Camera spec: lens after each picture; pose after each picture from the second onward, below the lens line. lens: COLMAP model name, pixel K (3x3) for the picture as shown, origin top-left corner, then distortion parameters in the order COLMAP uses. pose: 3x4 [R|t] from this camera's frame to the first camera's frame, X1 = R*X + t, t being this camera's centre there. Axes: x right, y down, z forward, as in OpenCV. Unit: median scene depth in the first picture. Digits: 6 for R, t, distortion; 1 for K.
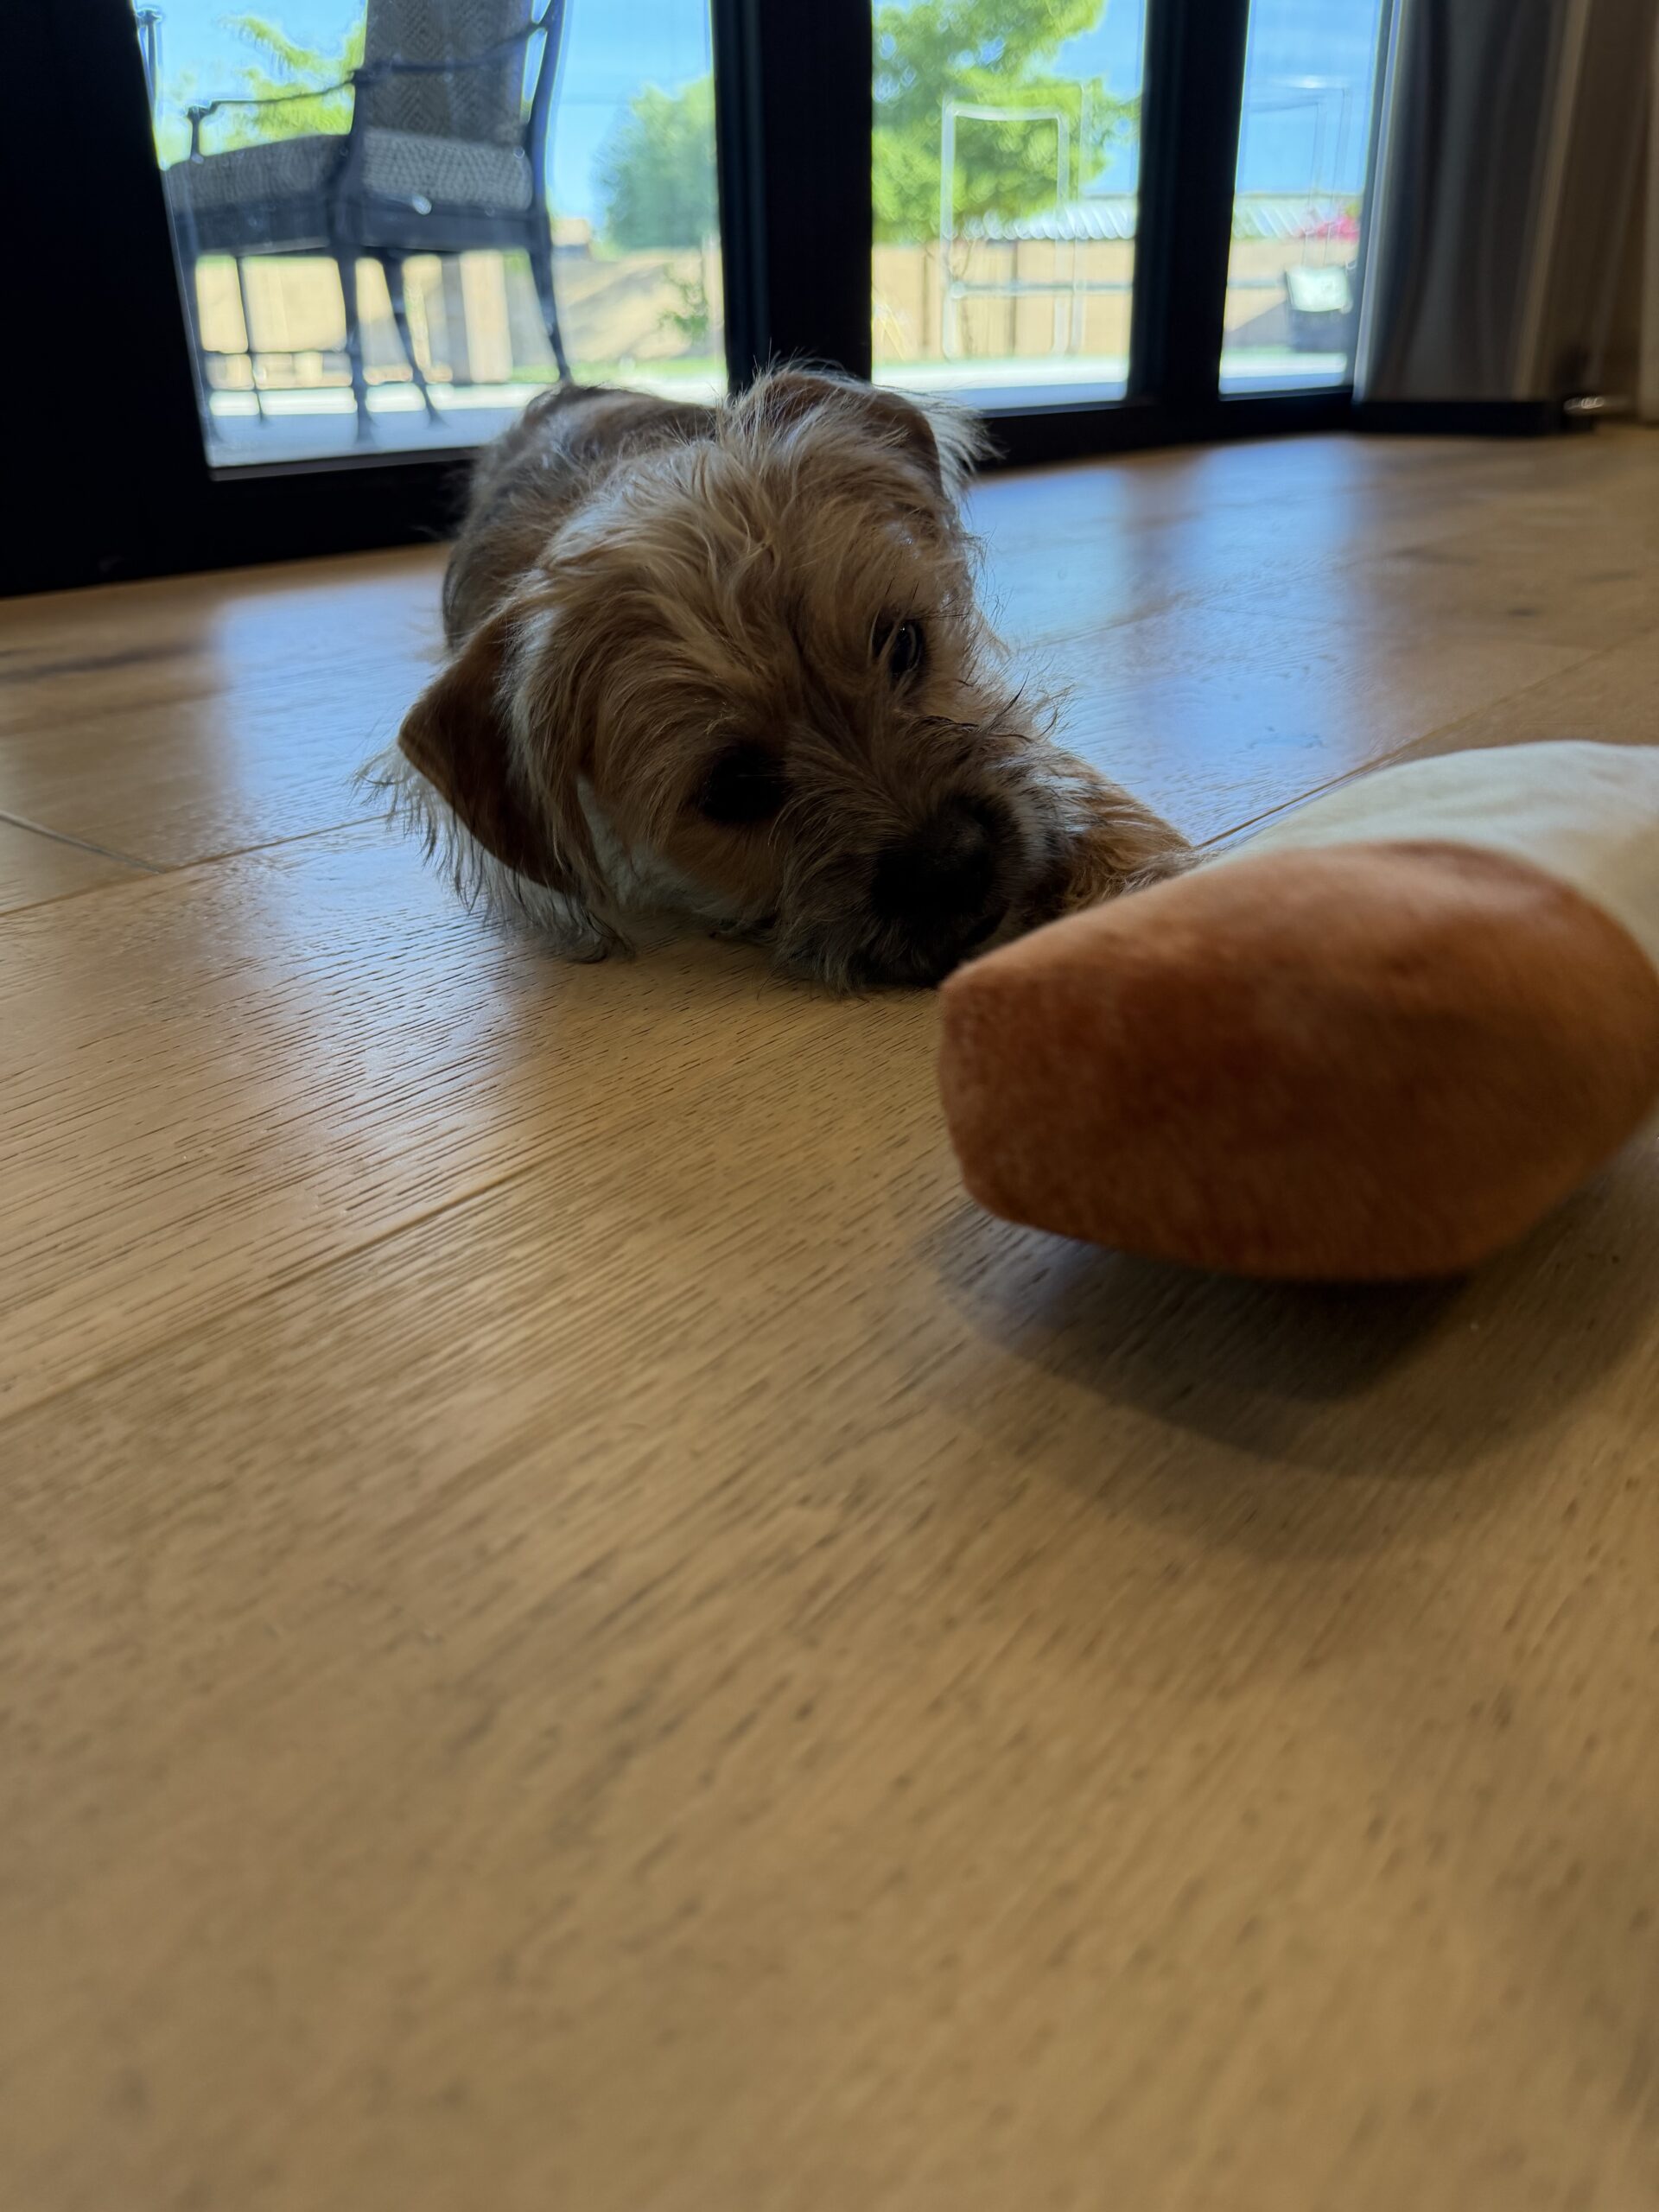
lens RADIAL K [[1589.7, 0, 829.5], [0, 1589.7, 1106.0], [0, 0, 1]] dist [0.006045, -0.061116]
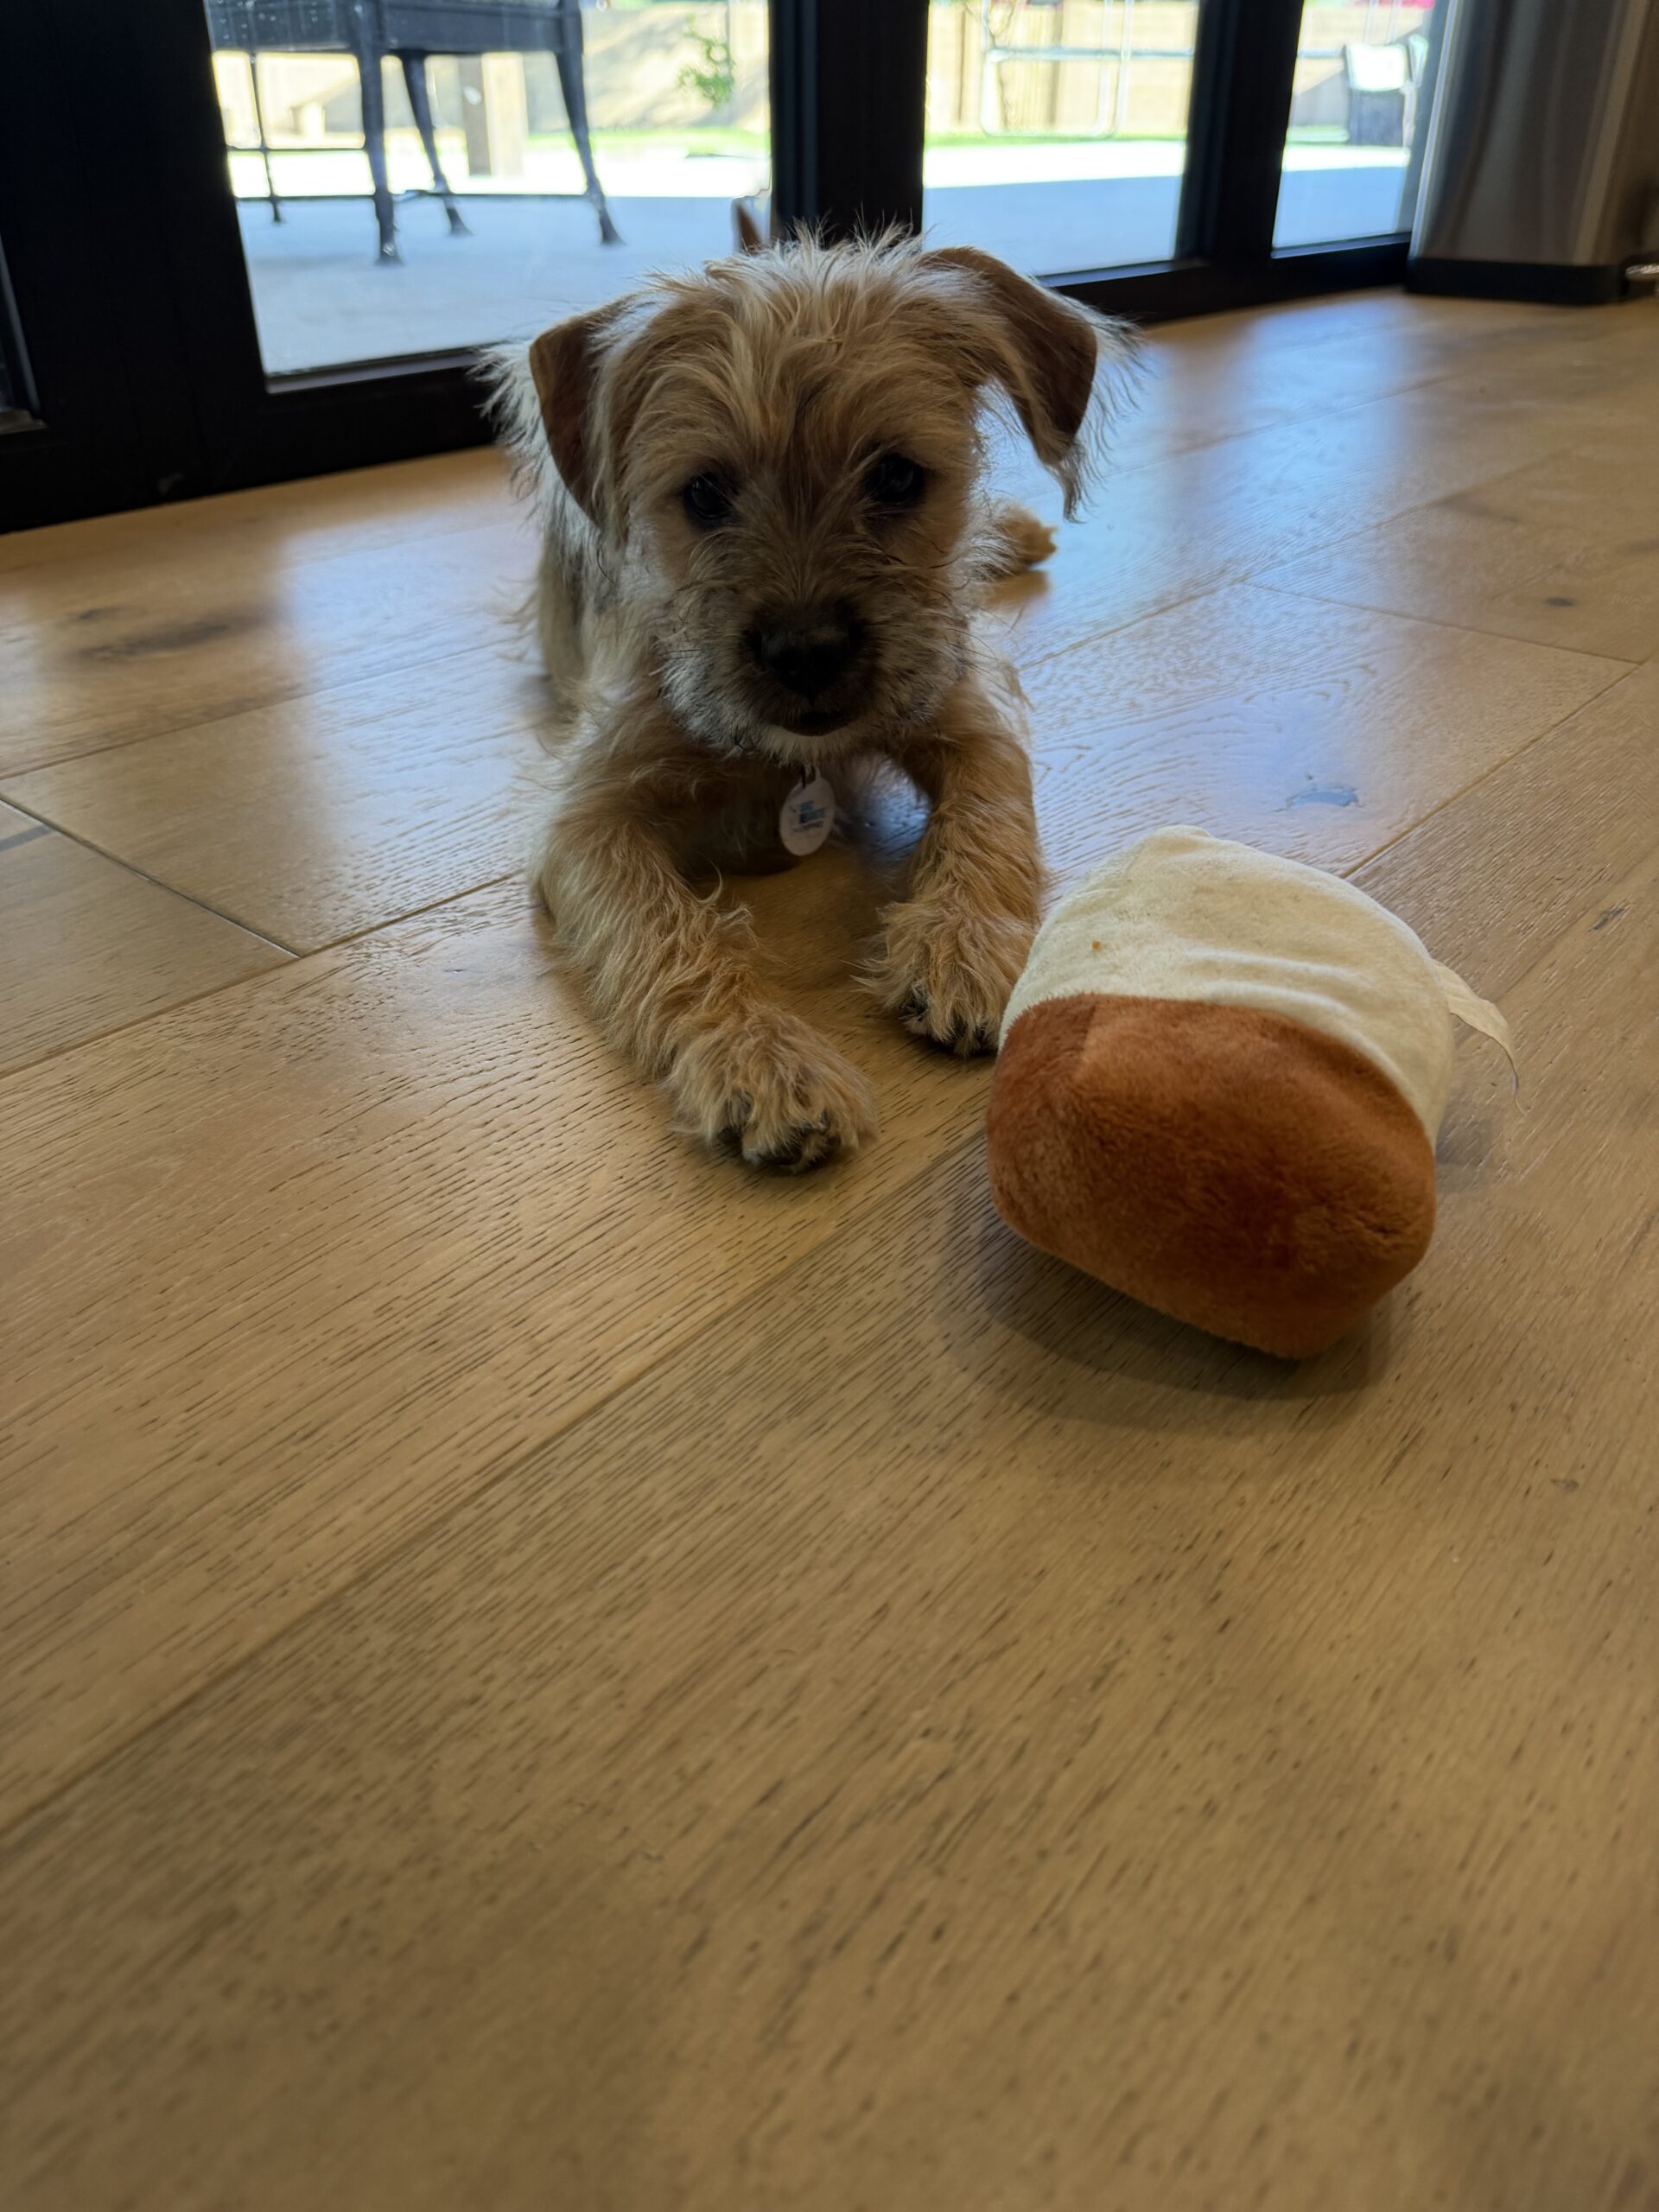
lens RADIAL K [[1564.8, 0, 829.5], [0, 1564.8, 1106.0], [0, 0, 1]] dist [0.007234, -0.039540]
pose [[0.999777, 0.018762, -0.009728, -0.086624], [-0.017590, 0.993871, 0.109140, -0.374168], [0.011716, -0.108944, 0.993979, -0.204358]]
